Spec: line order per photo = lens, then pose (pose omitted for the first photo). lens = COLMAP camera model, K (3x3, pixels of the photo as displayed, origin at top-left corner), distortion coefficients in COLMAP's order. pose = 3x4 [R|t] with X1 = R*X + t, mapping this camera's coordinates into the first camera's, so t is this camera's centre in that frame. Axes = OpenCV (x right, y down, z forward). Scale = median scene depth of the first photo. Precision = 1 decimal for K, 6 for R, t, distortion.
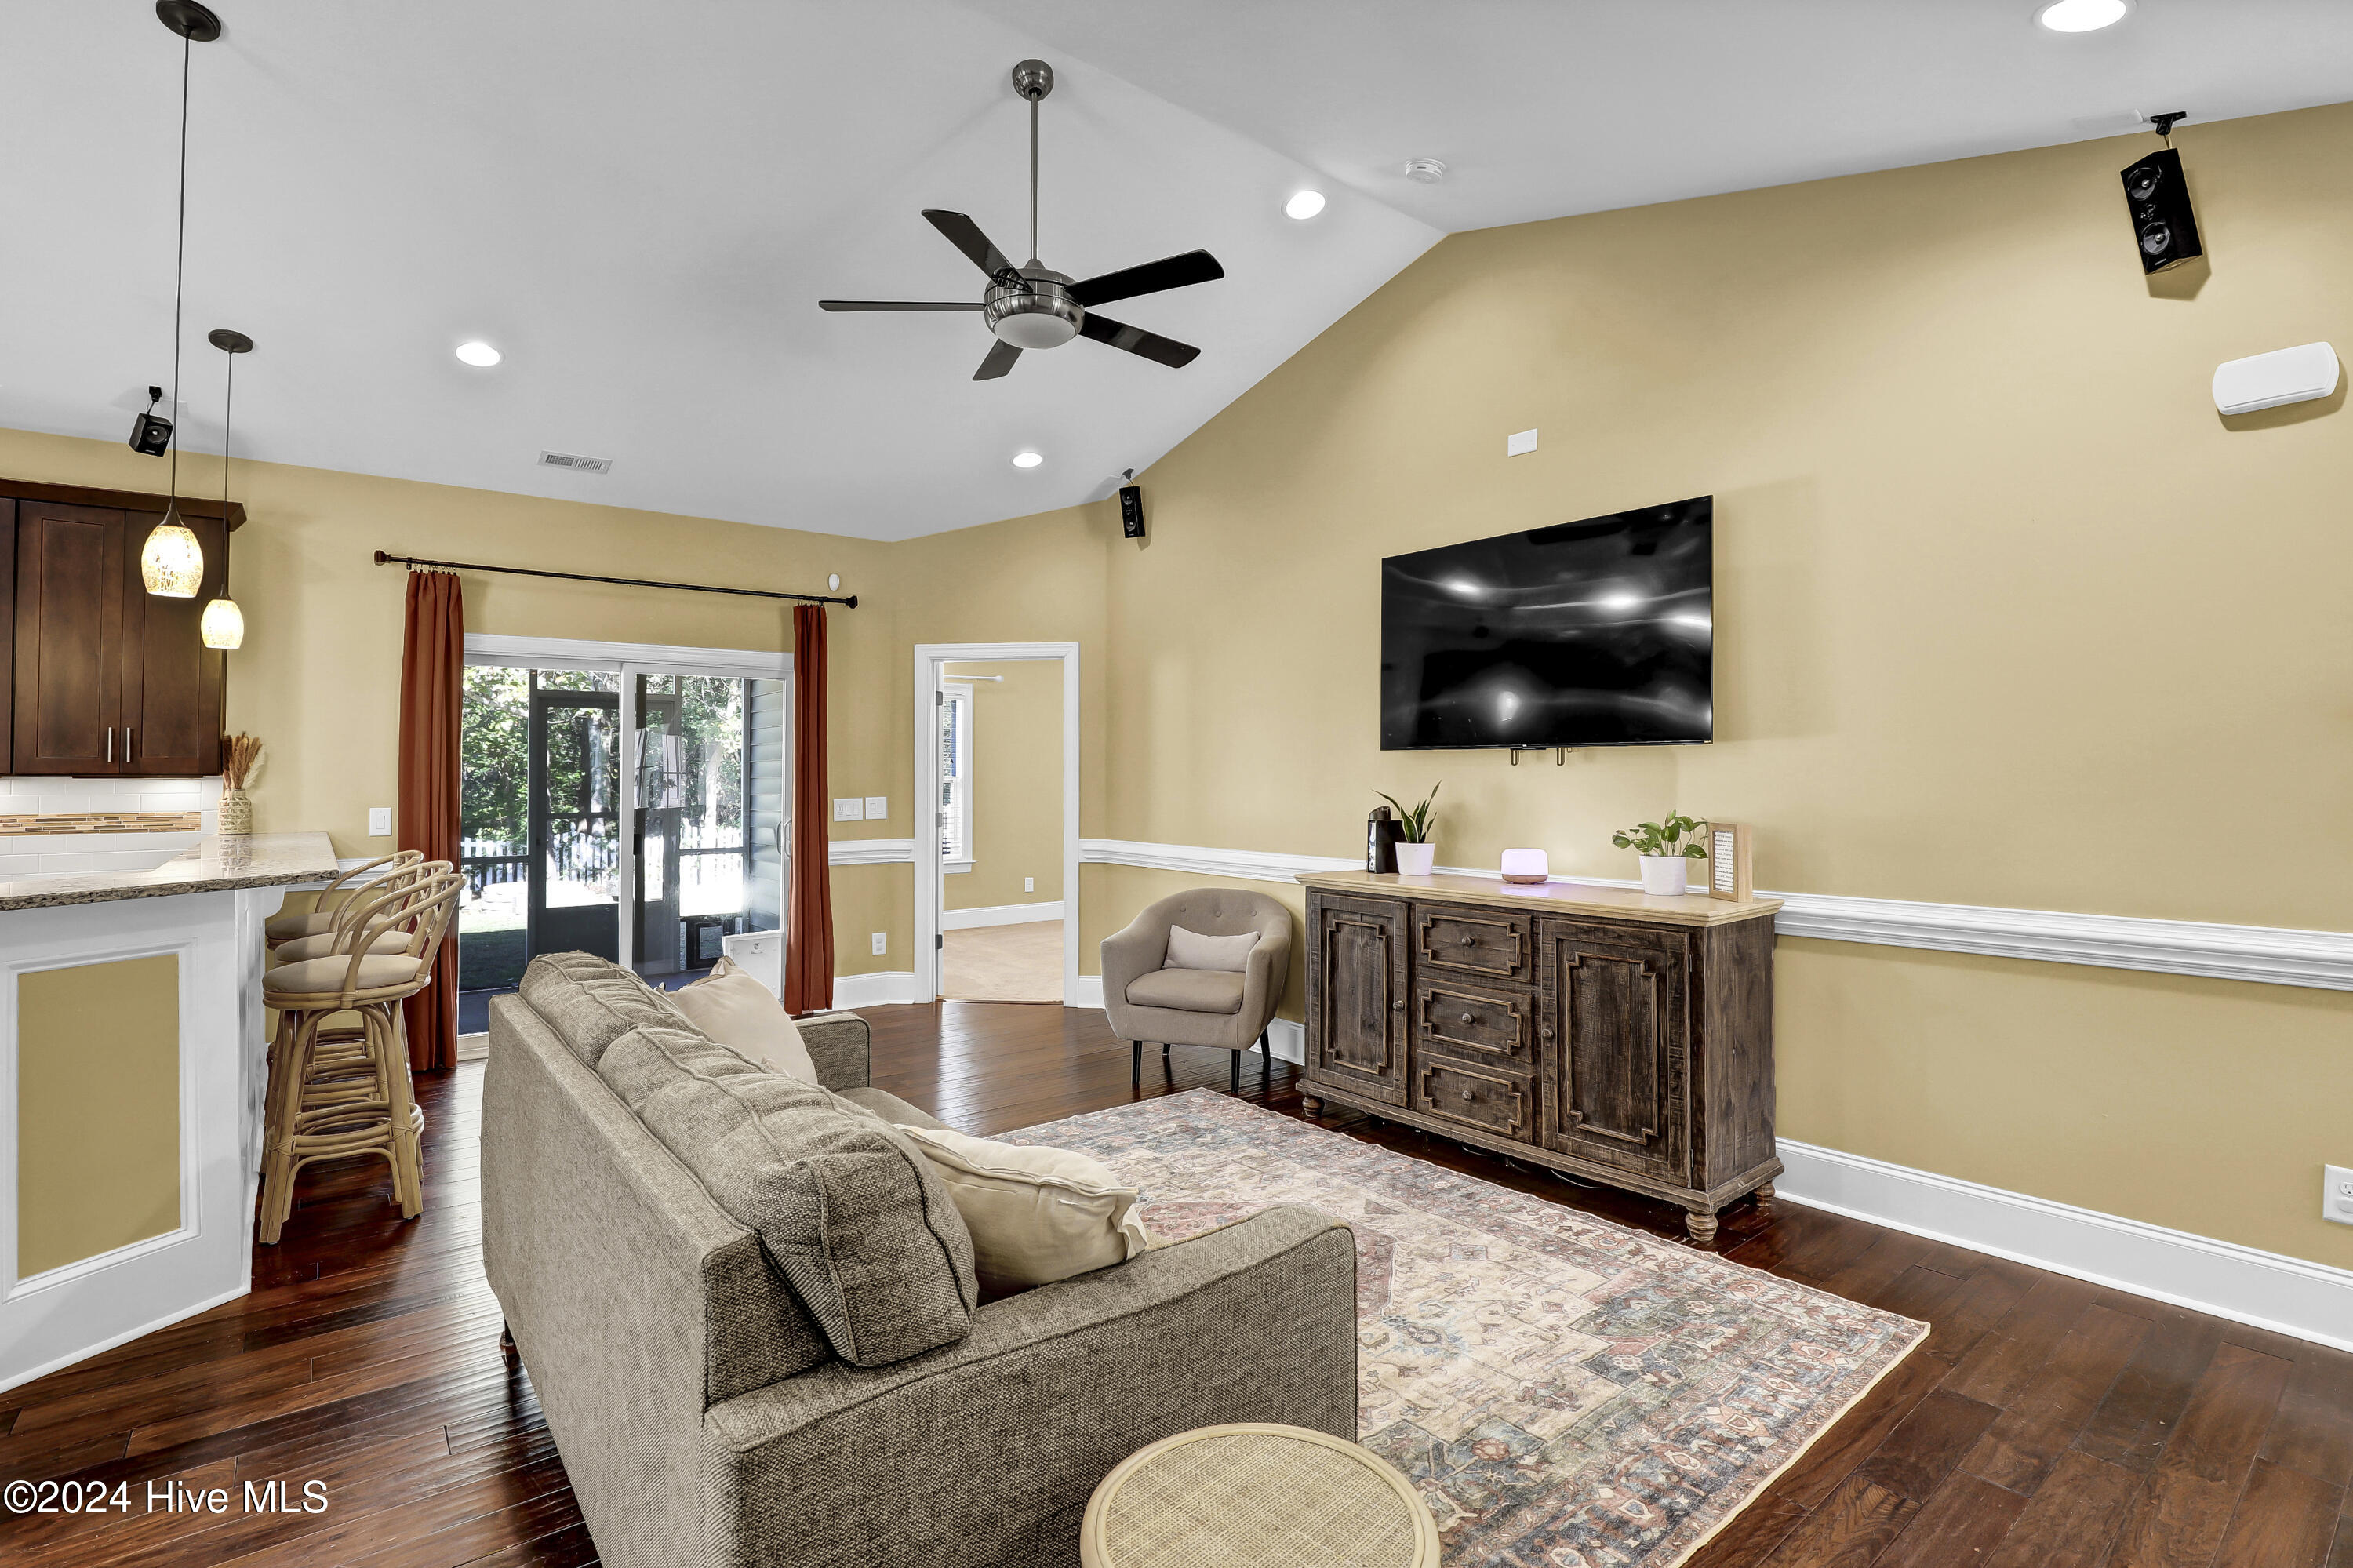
lens RADIAL K [[1116.3, 0, 1194.0], [0, 1116.3, 749.8], [0, 0, 1]] dist [-0.035679, 0.004594]
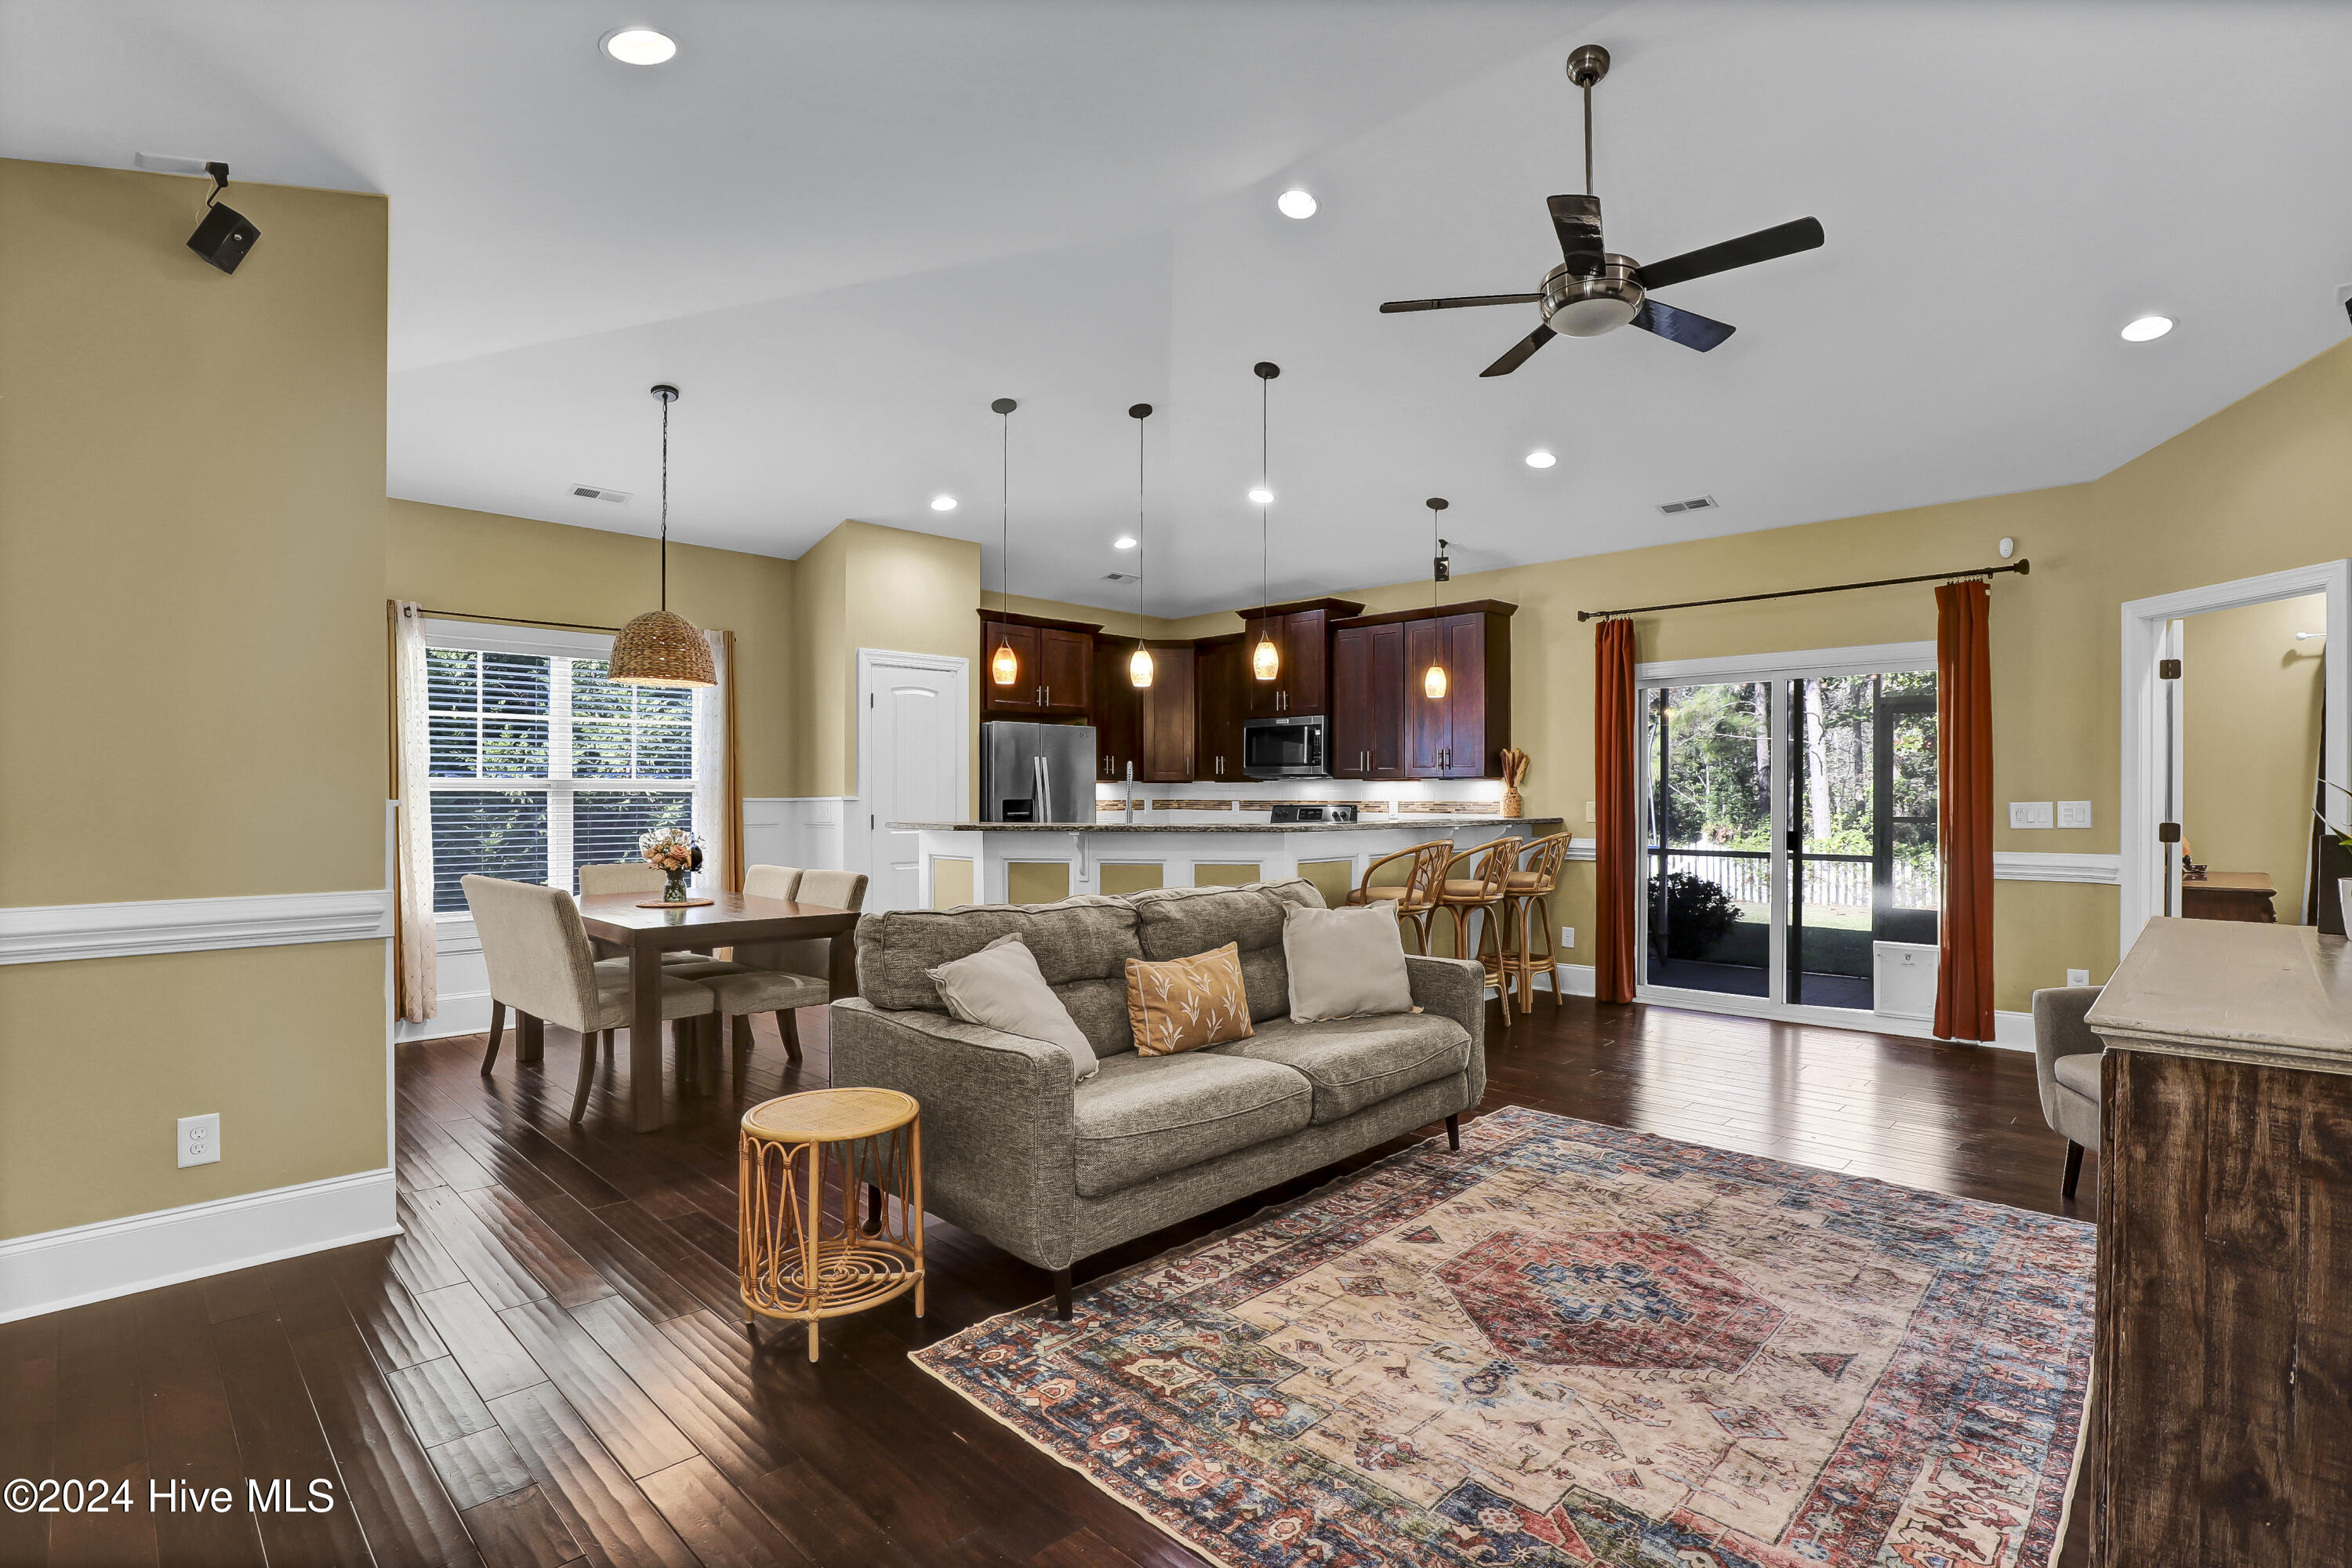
lens RADIAL K [[1115.8, 0, 1197.5], [0, 1115.8, 787.4], [0, 0, 1]] dist [-0.035679, 0.004594]
pose [[0.123565, -0.002714, -0.992333, 0.676526], [0.021007, 0.999779, -0.000118, 0.031632], [0.992114, -0.020832, 0.123594, 0.433201]]
